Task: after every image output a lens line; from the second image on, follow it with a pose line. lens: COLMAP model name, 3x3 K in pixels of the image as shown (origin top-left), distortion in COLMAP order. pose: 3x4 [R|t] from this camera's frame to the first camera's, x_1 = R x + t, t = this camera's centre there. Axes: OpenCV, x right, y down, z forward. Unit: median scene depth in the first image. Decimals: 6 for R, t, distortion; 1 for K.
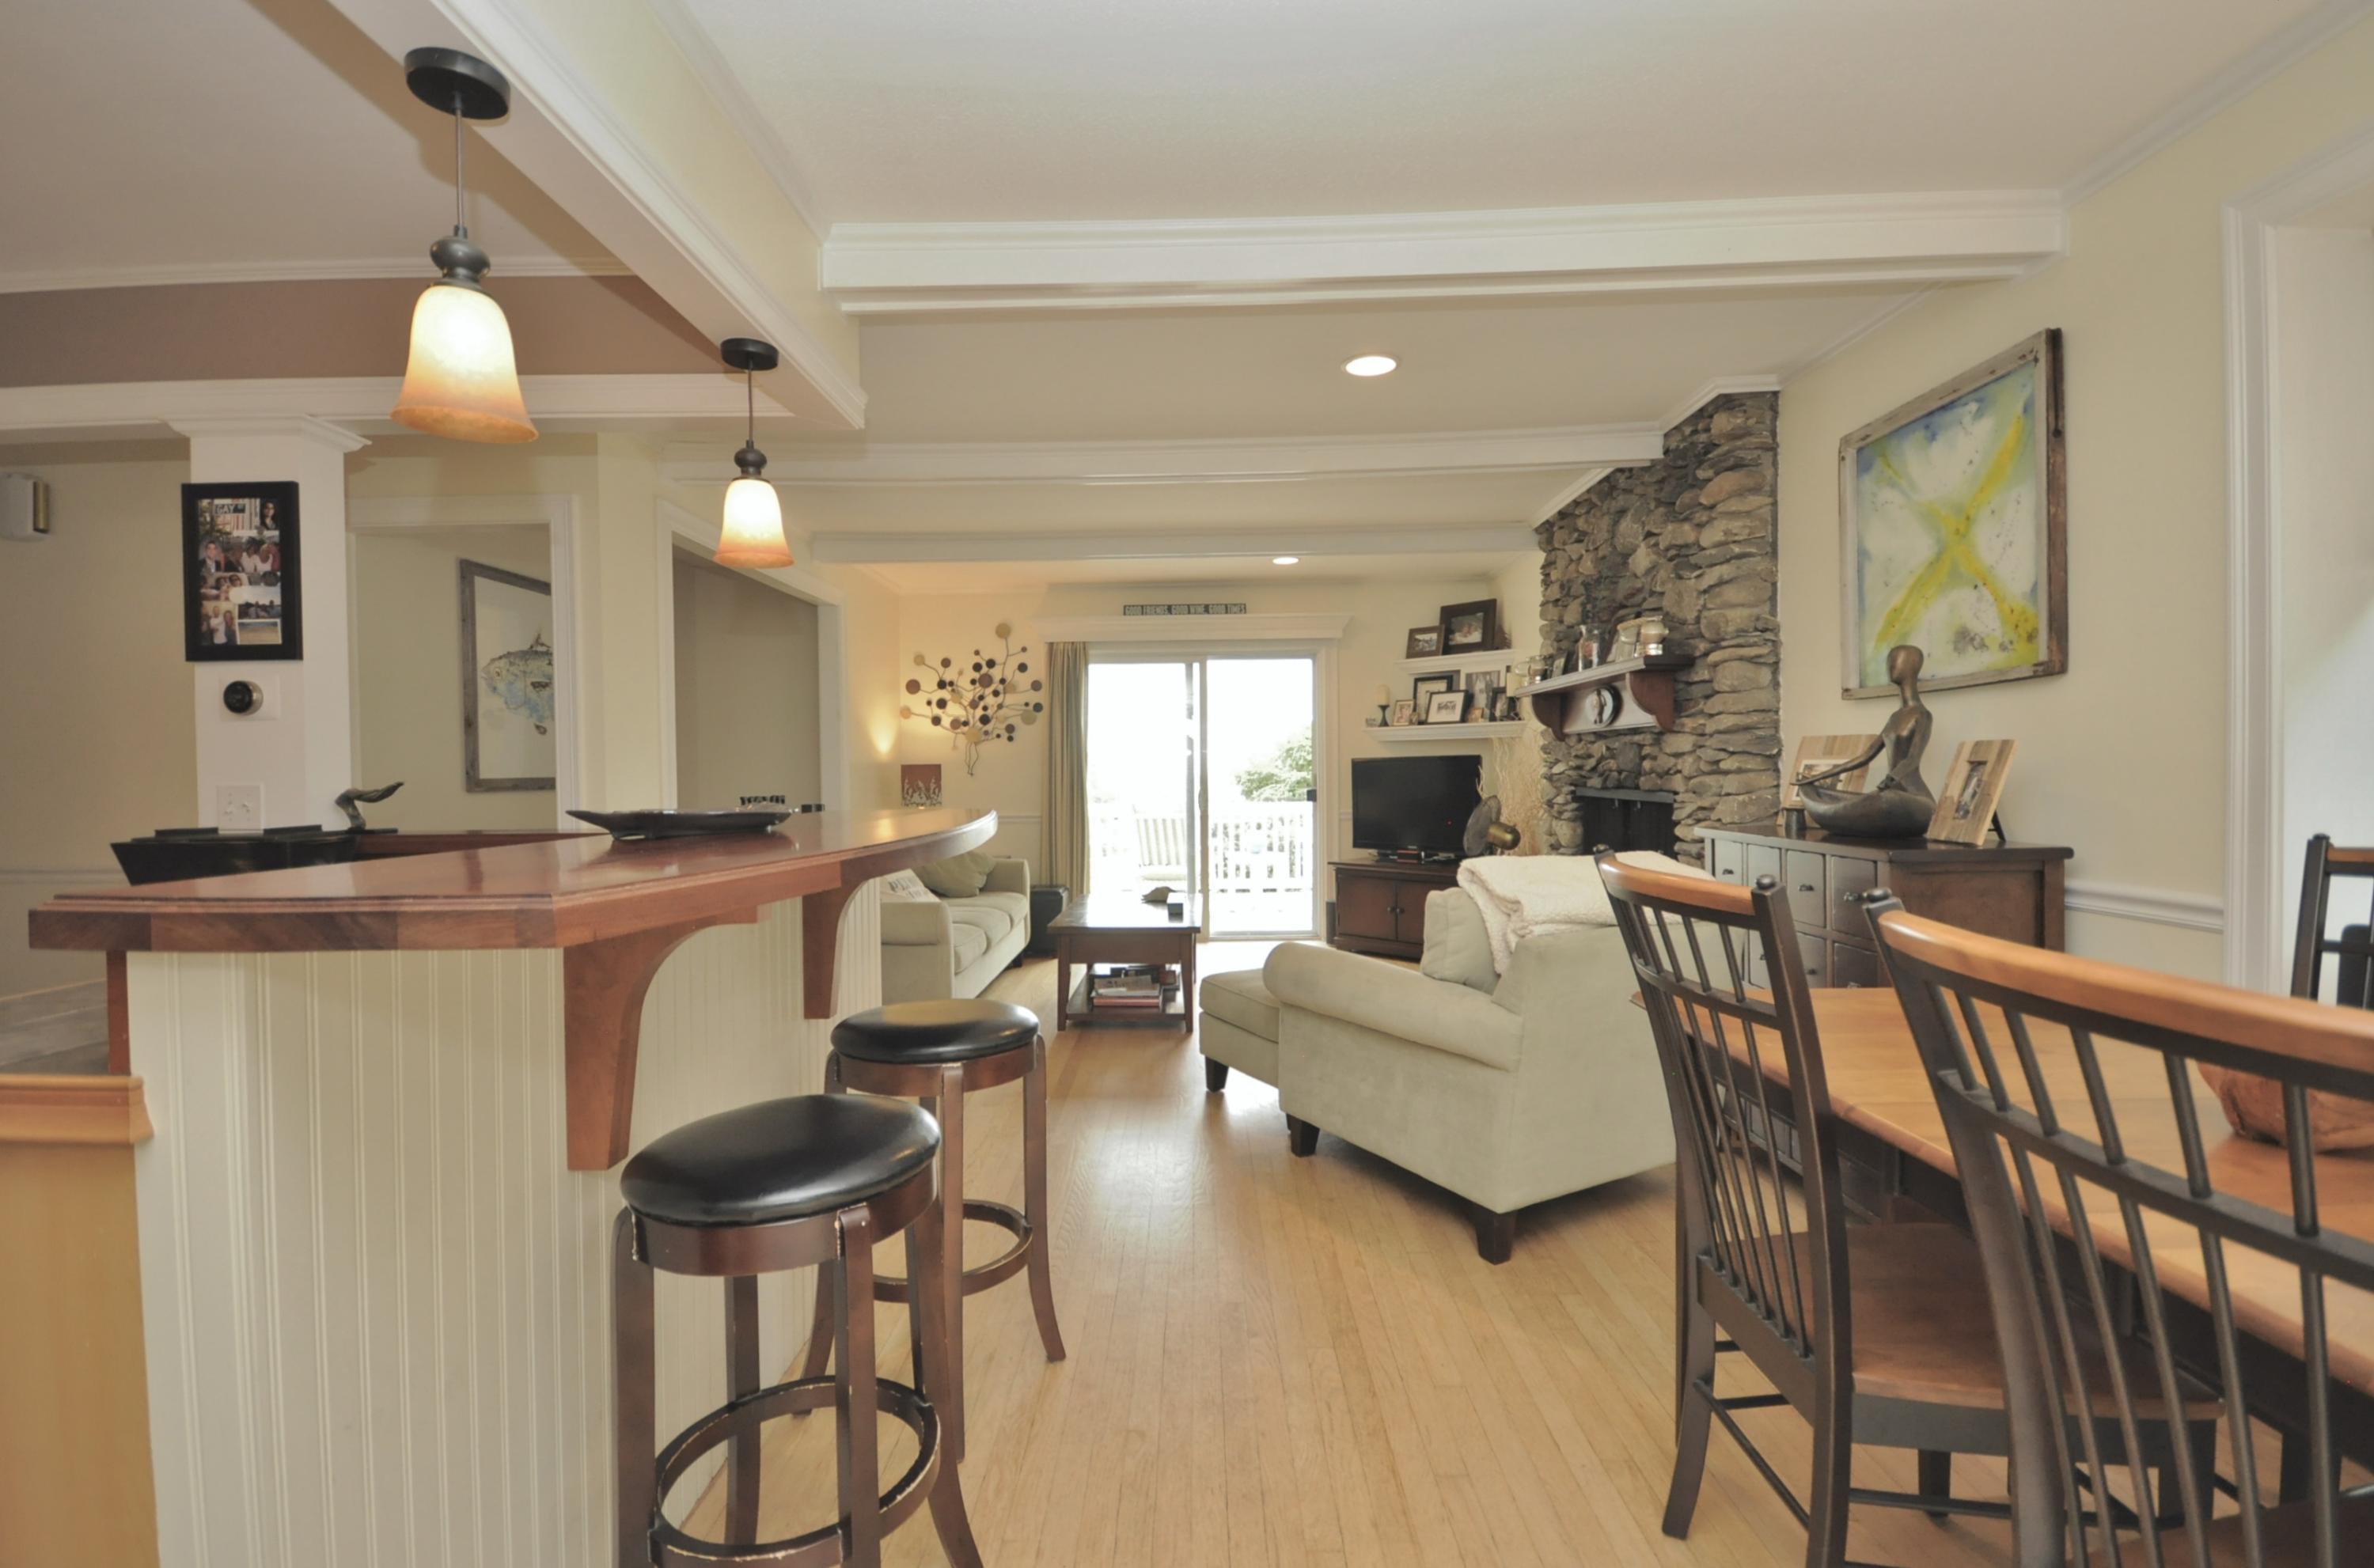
lens RADIAL K [[1042.5, 0, 1181.7], [0, 1042.5, 782.2], [0, 0, 1]] dist [0.000219, 0.000005]
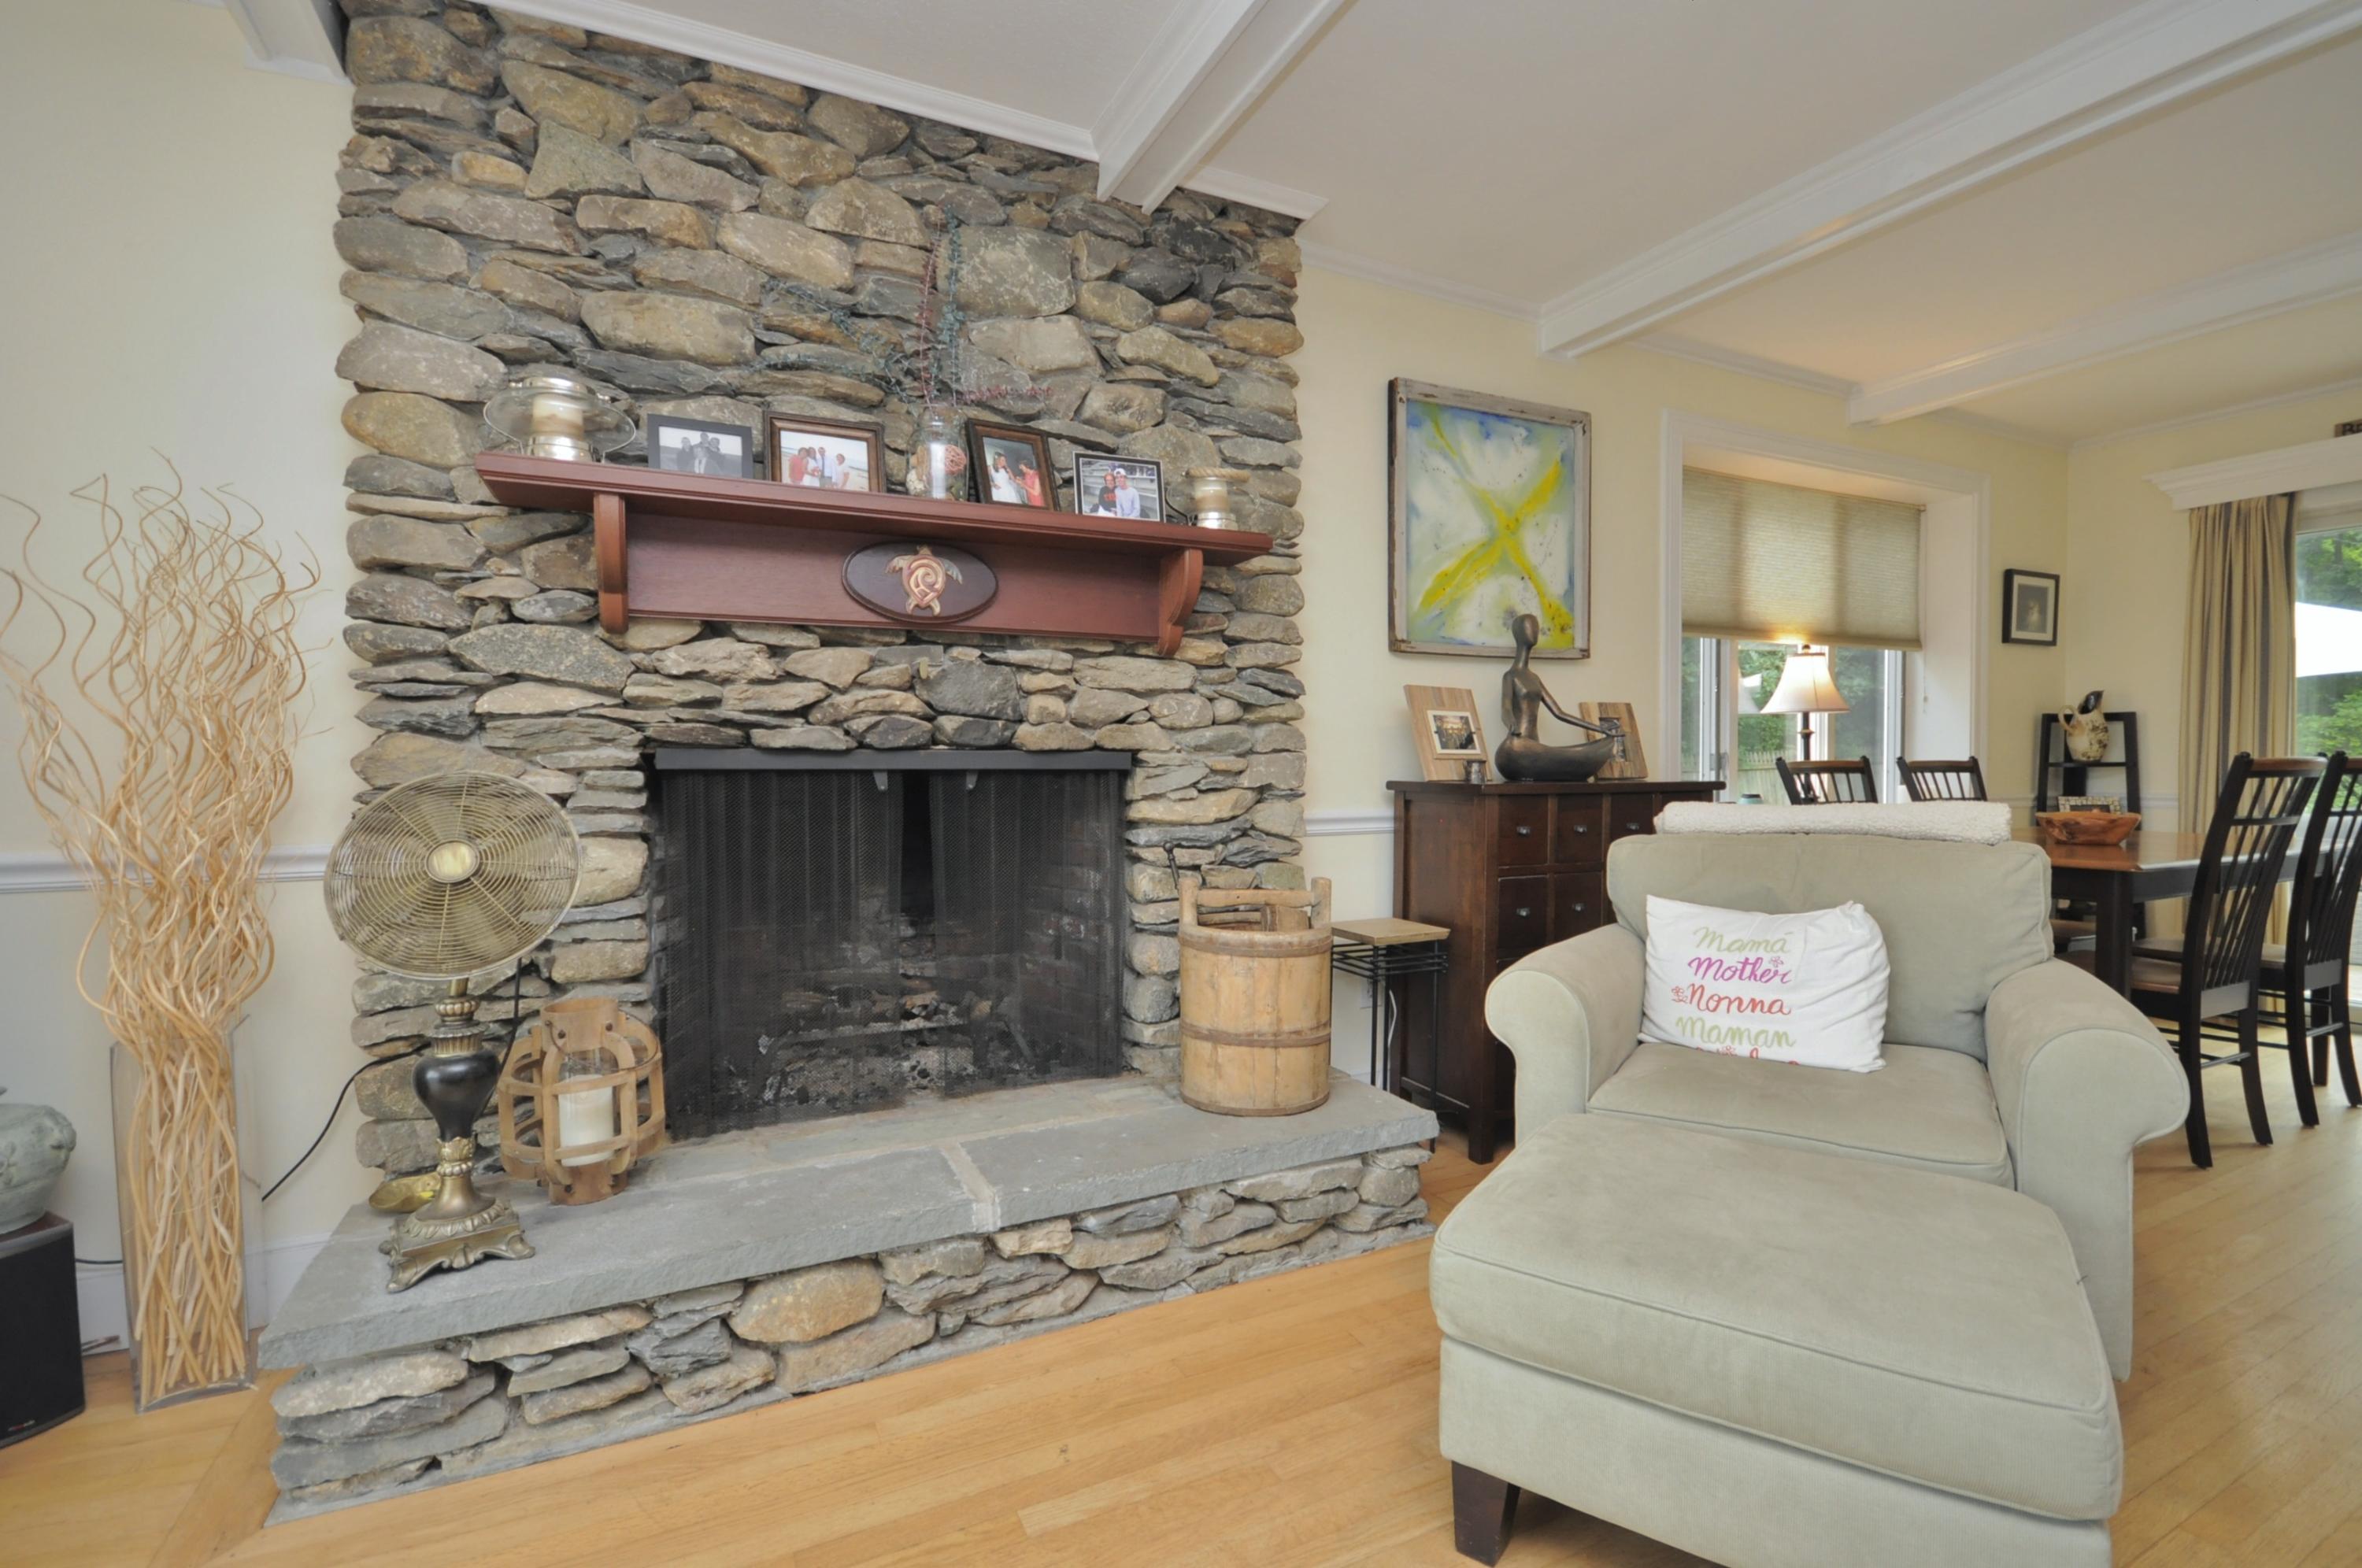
lens RADIAL K [[1037.3, 0, 1176.2], [0, 1037.3, 783.2], [0, 0, 1]] dist [0.000219, 0.000005]
pose [[-0.455232, -0.015479, 0.890238, -0.153271], [0.013903, 0.999603, 0.024490, 0.021087], [-0.890264, 0.023525, -0.454836, 1.881076]]
